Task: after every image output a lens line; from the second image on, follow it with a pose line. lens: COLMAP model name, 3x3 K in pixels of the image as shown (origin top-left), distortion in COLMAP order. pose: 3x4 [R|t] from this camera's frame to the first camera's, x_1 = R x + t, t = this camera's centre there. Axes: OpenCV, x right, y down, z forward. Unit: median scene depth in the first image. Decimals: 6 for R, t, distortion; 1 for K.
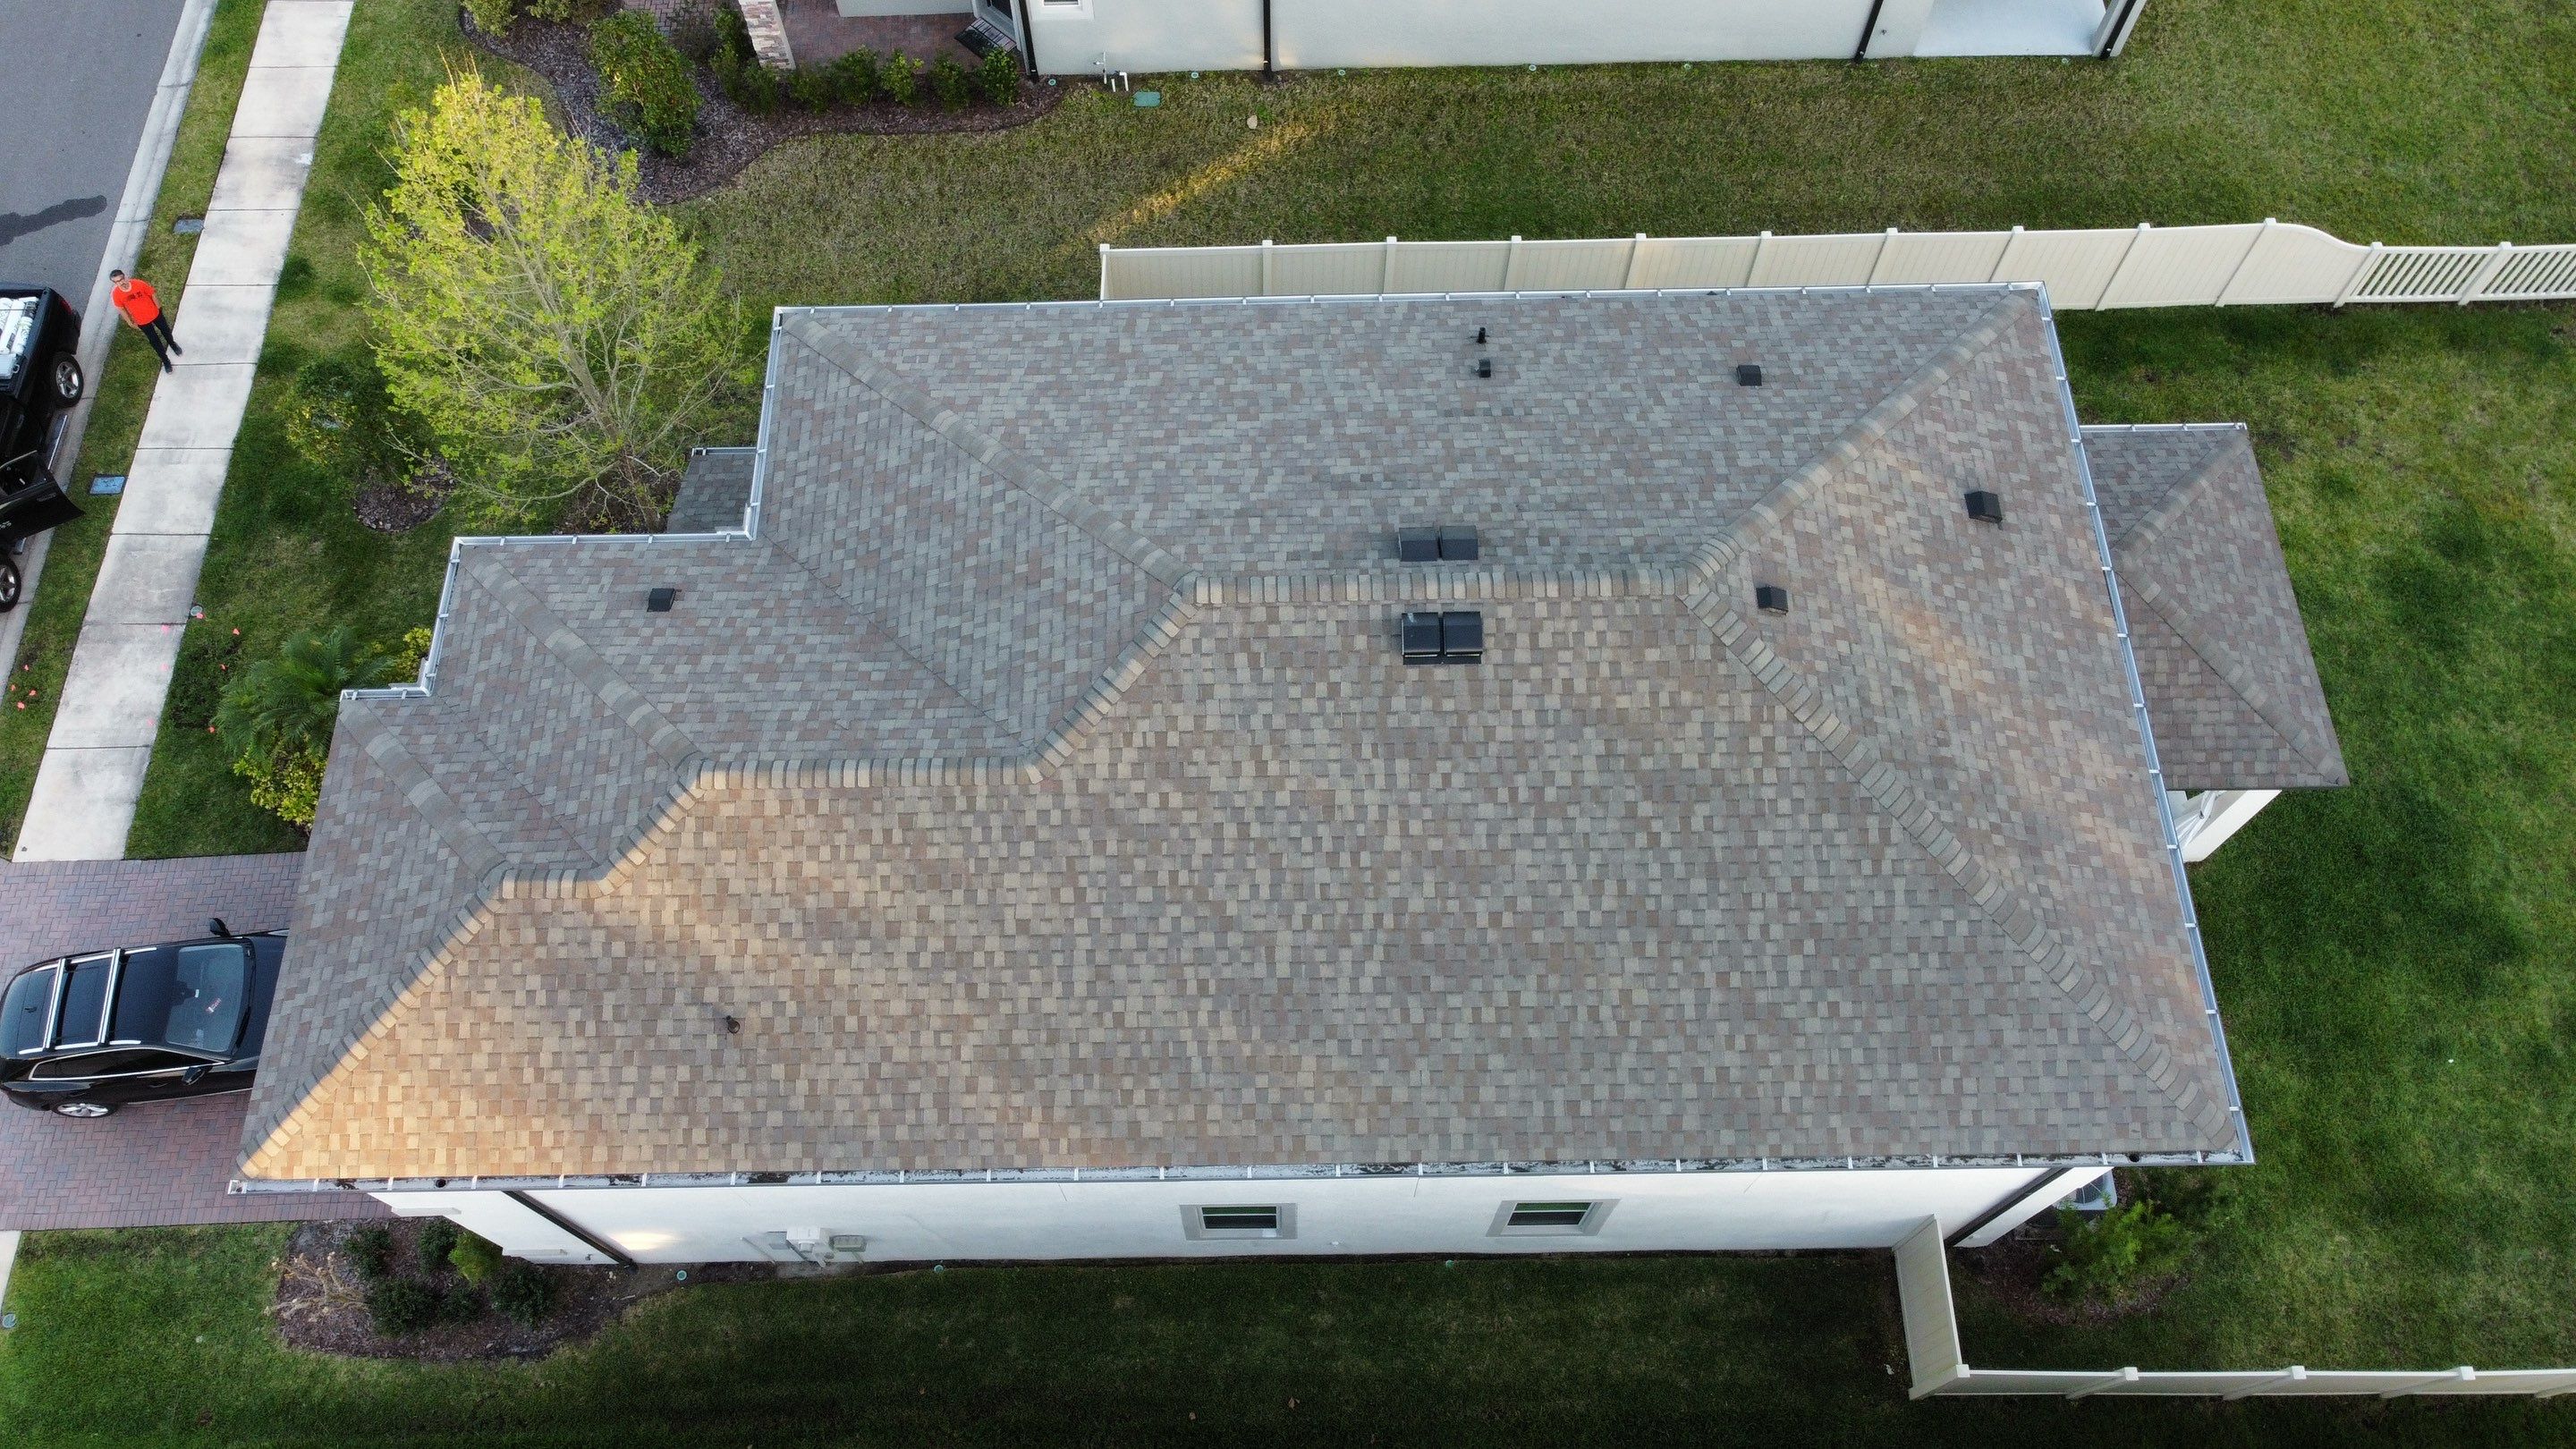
lens RADIAL K [[1960.3, 0, 1253.0], [0, 1960.3, 678.2], [0, 0, 1]] dist [-0.002292, -0.006117]
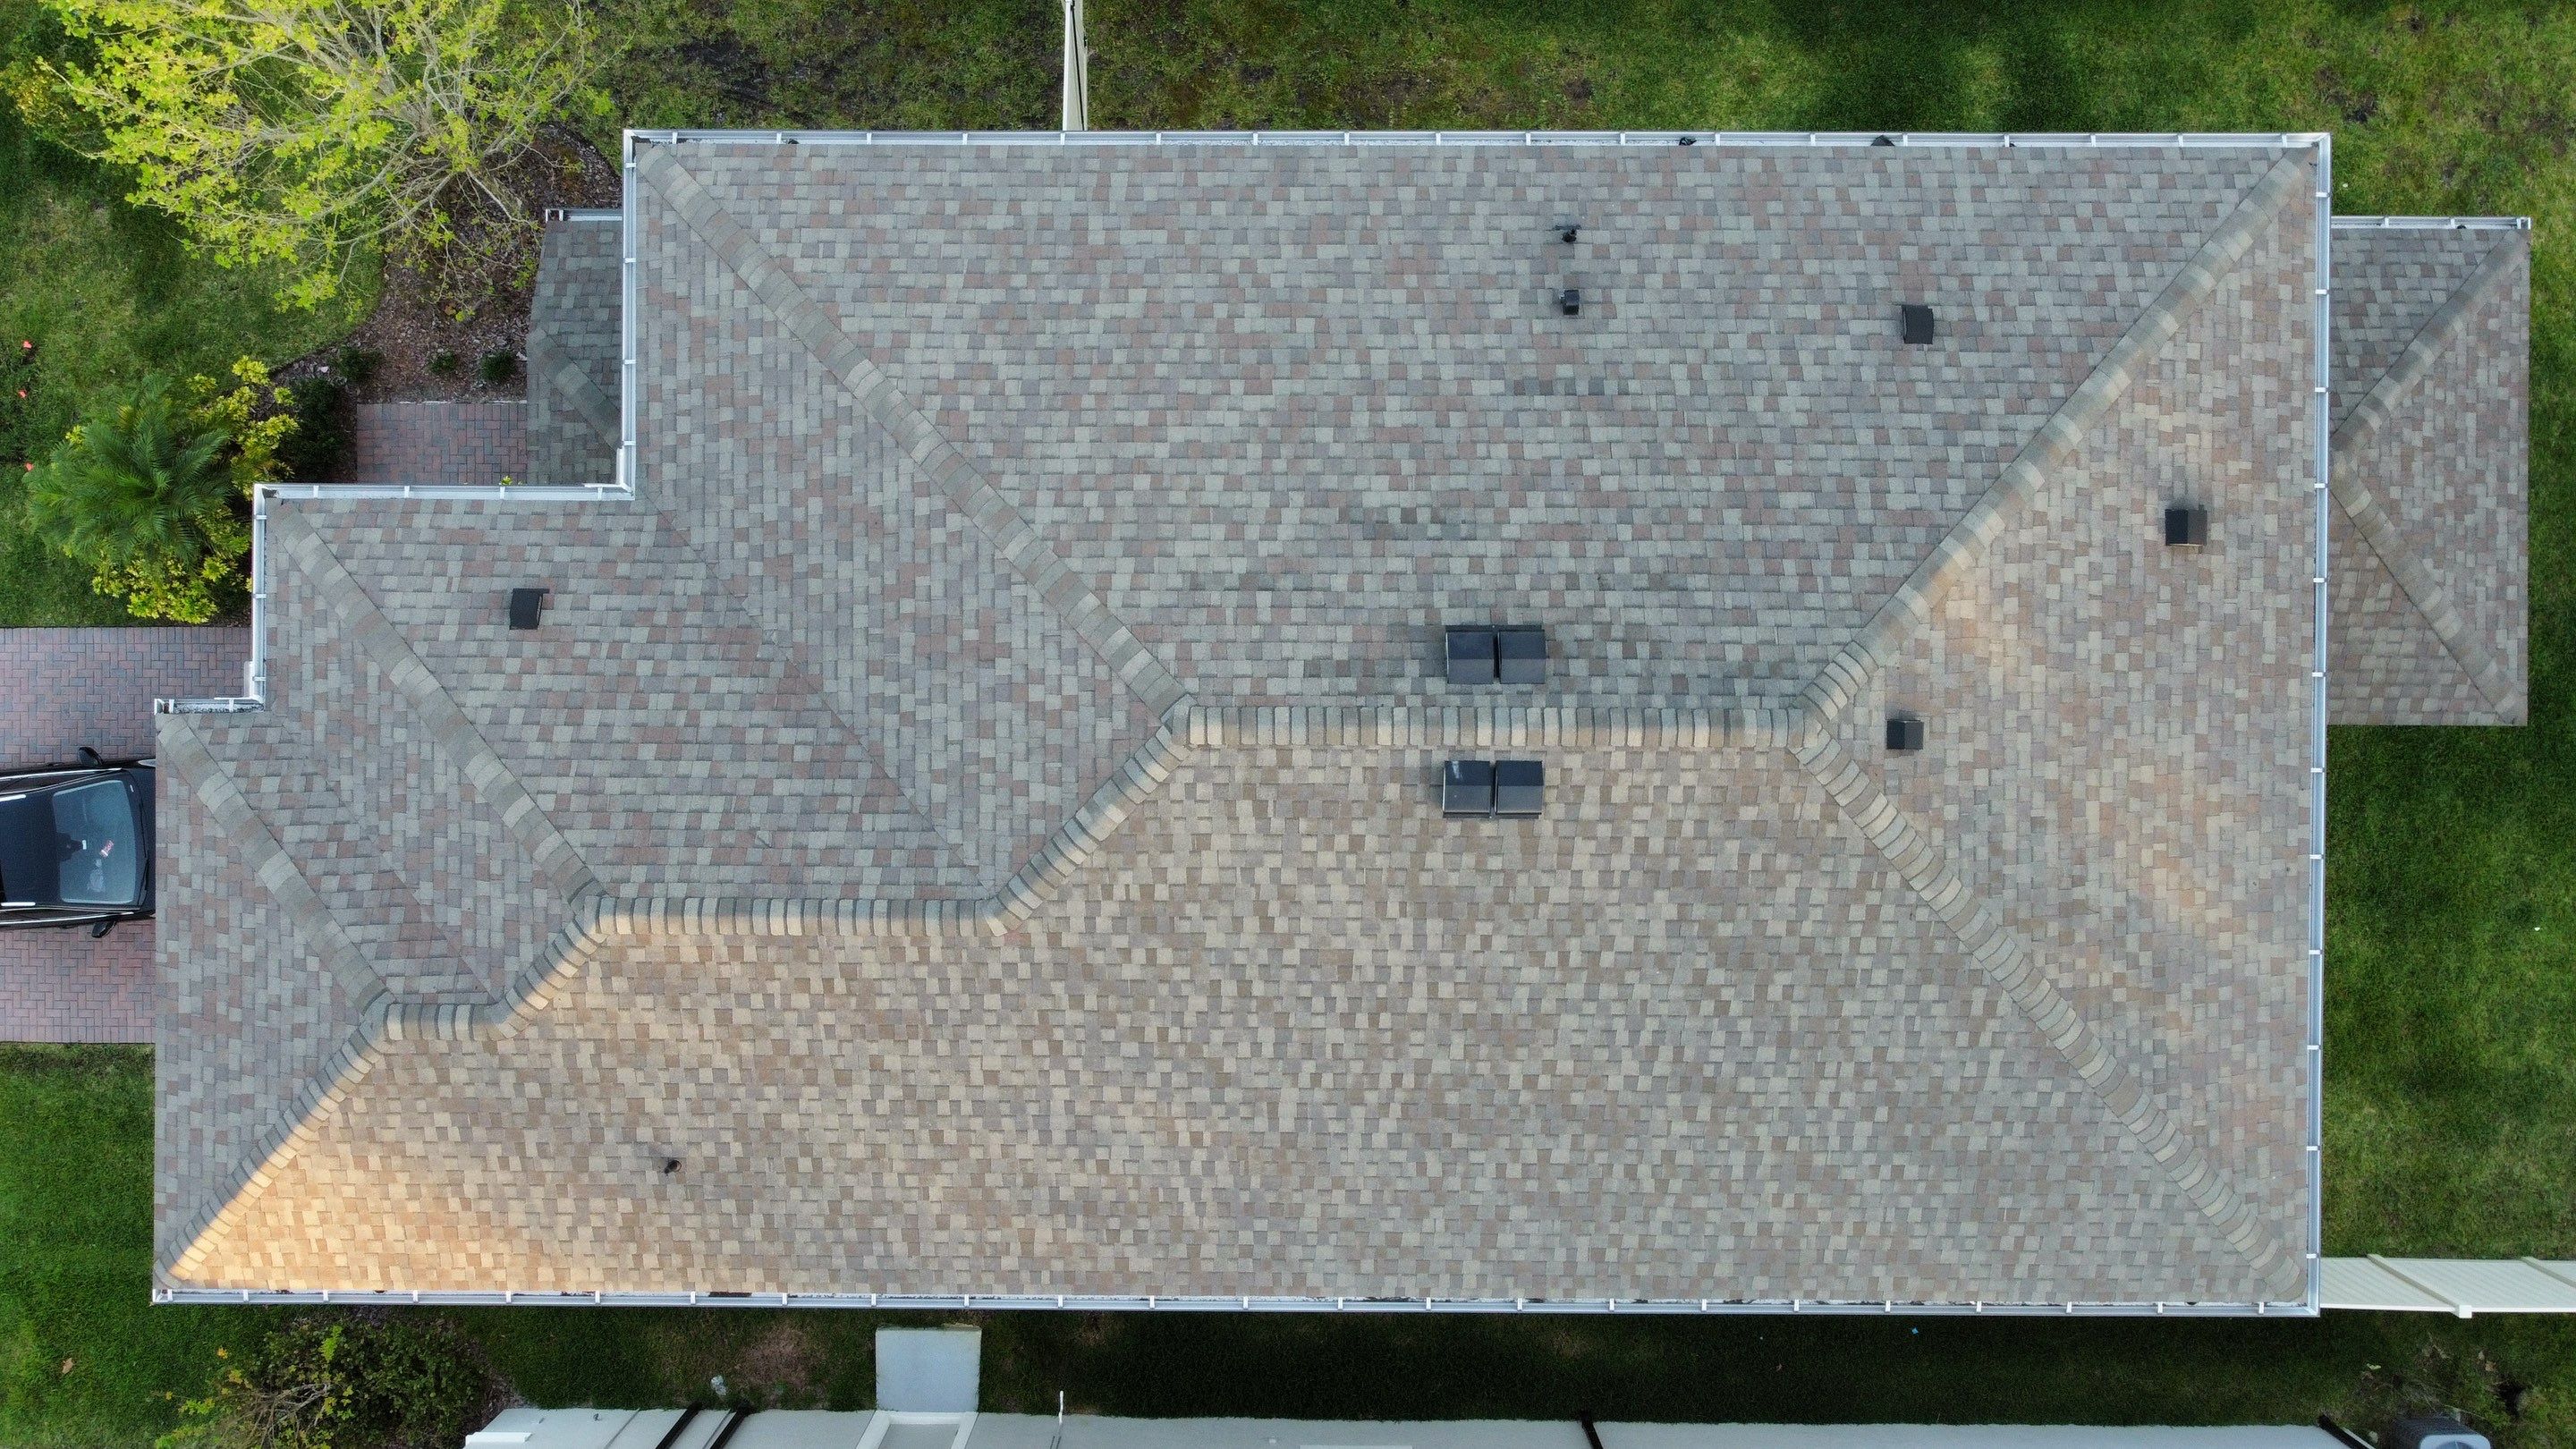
lens RADIAL K [[1970.6, 0, 1258.2], [0, 1970.6, 697.3], [0, 0, 1]] dist [-0.003652, 0.001721]
pose [[0.999842, 0.014936, 0.009606, -0.009072], [-0.017682, 0.887446, 0.460573, -0.430043], [-0.001646, -0.460671, 0.887570, 0.294283]]
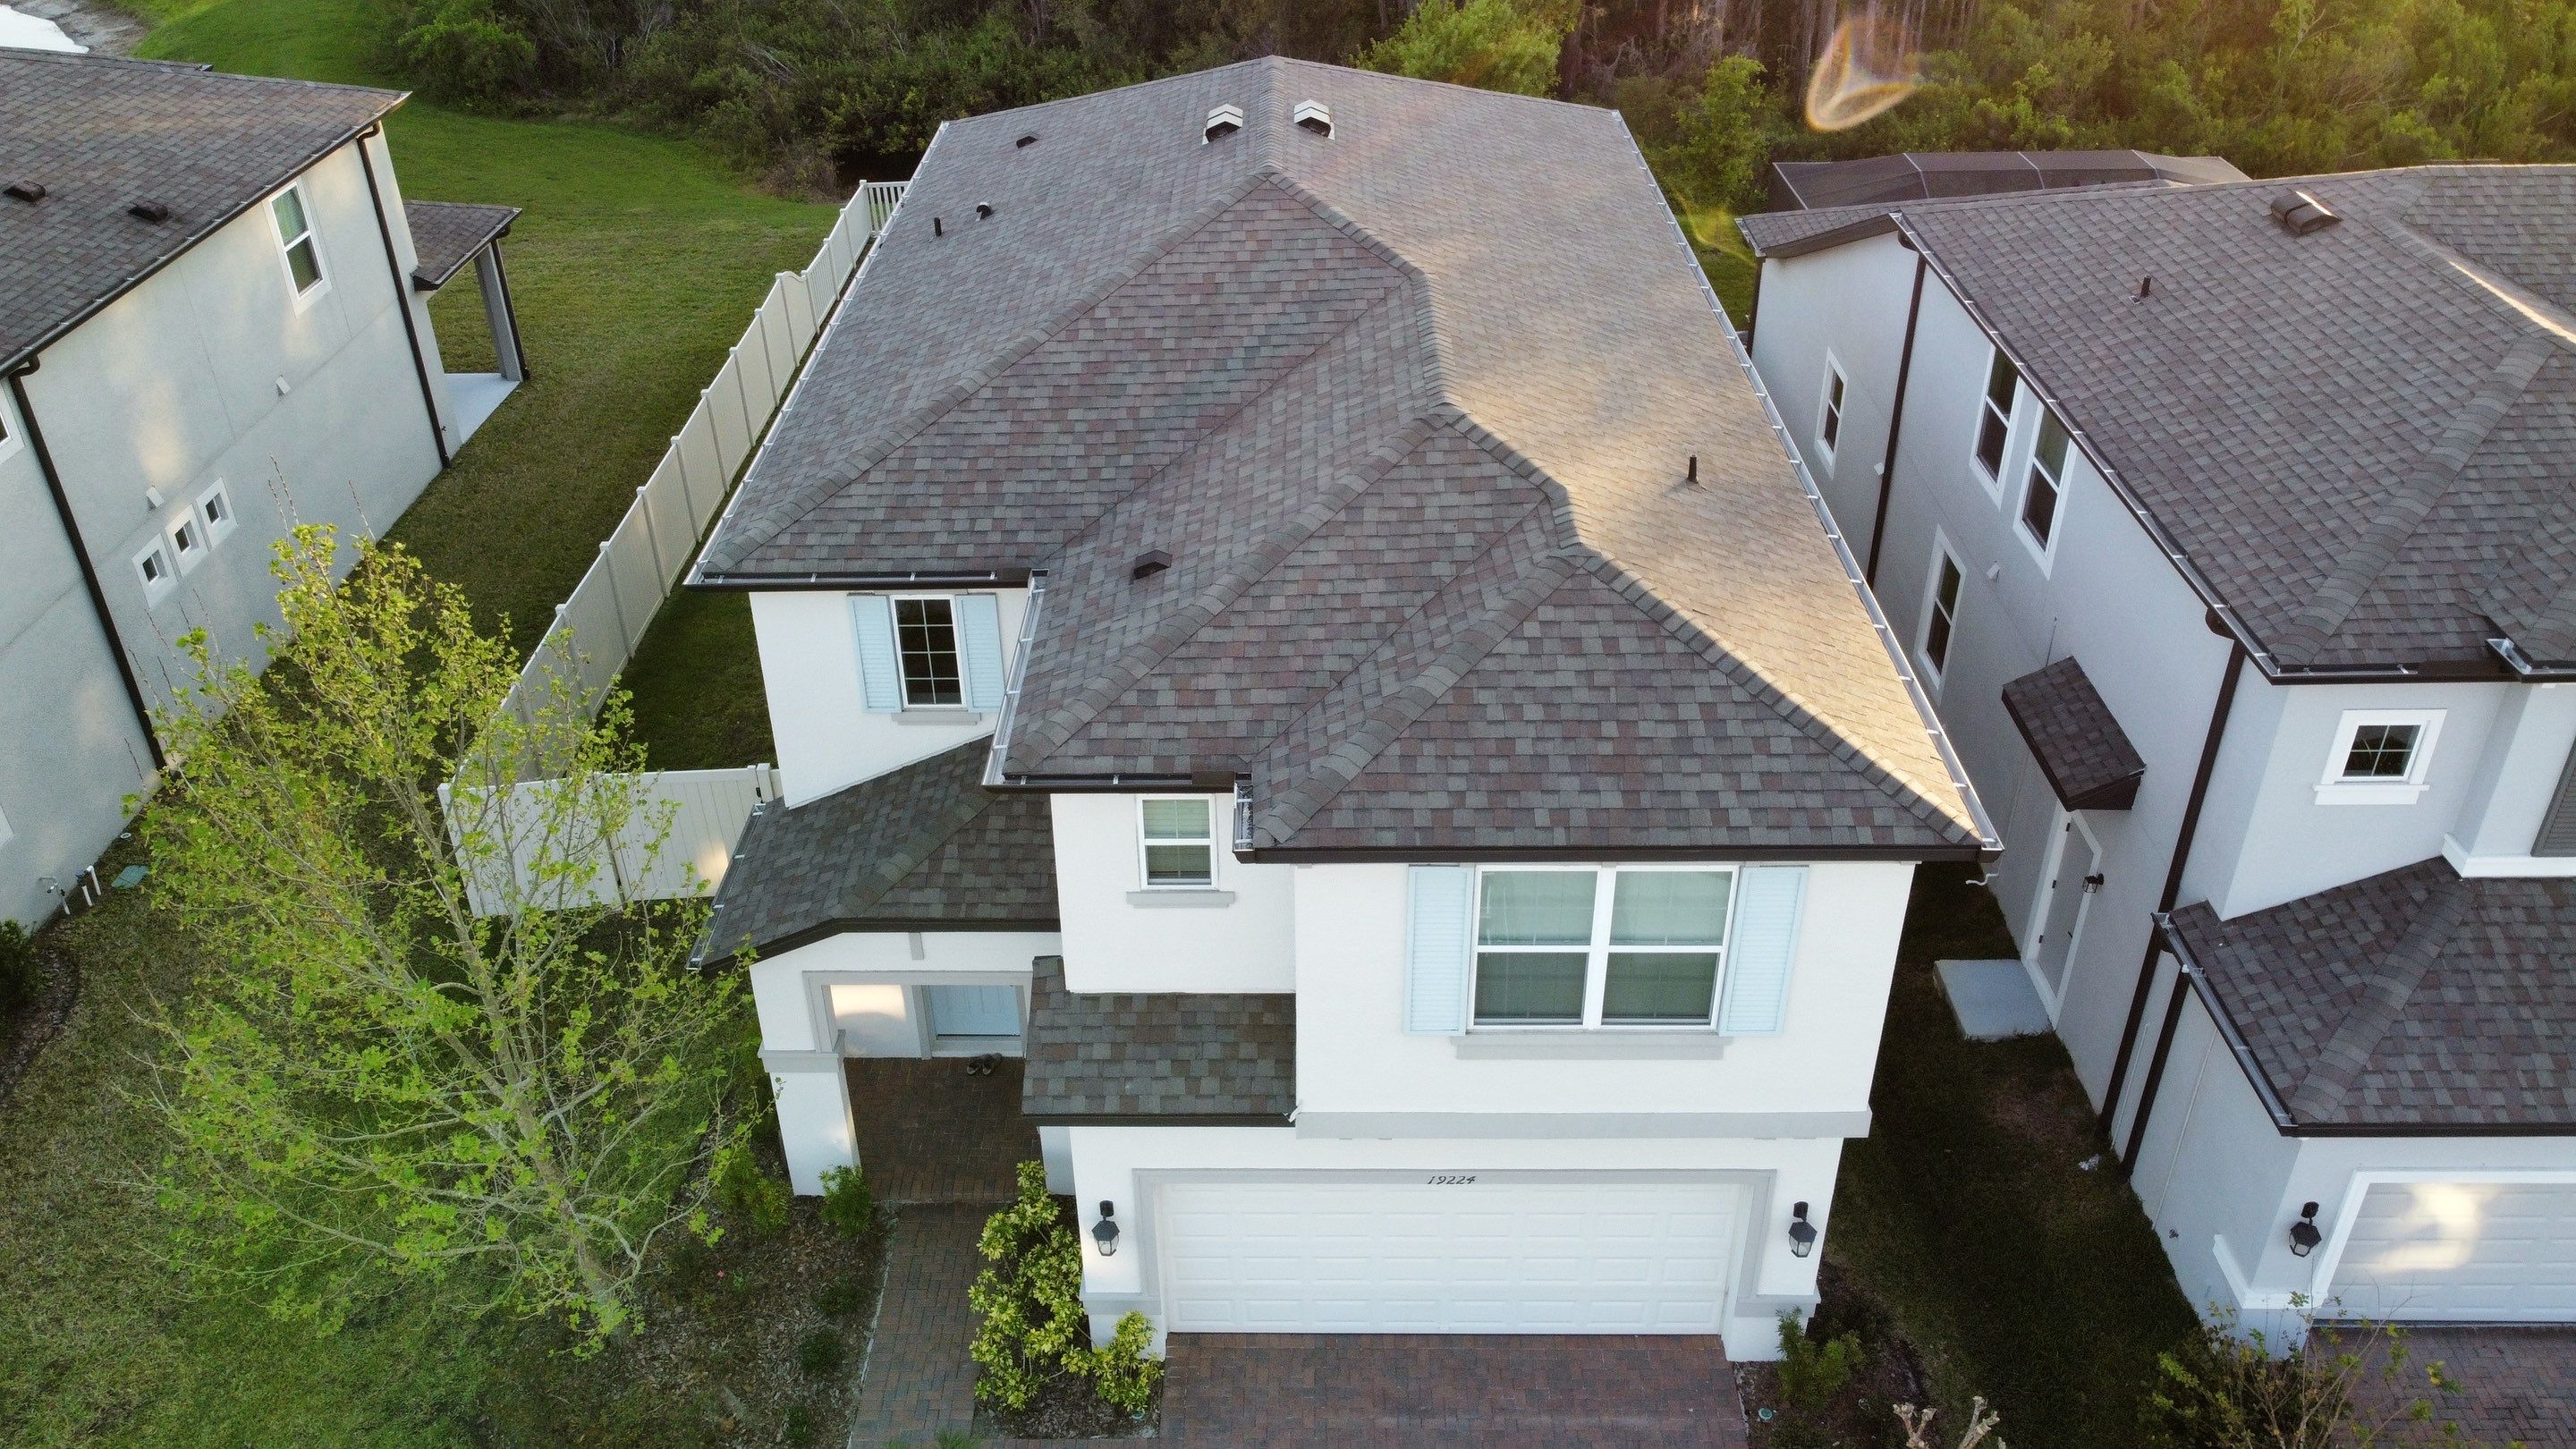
lens RADIAL K [[1954.5, 0, 1256.8], [0, 1954.5, 679.9], [0, 0, 1]] dist [0.004015, -0.012020]
pose [[0.029018, -0.502397, 0.864150, -1.119098], [0.898146, 0.392560, 0.198066, -0.155937], [-0.438738, 0.770386, 0.462617, 0.725770]]
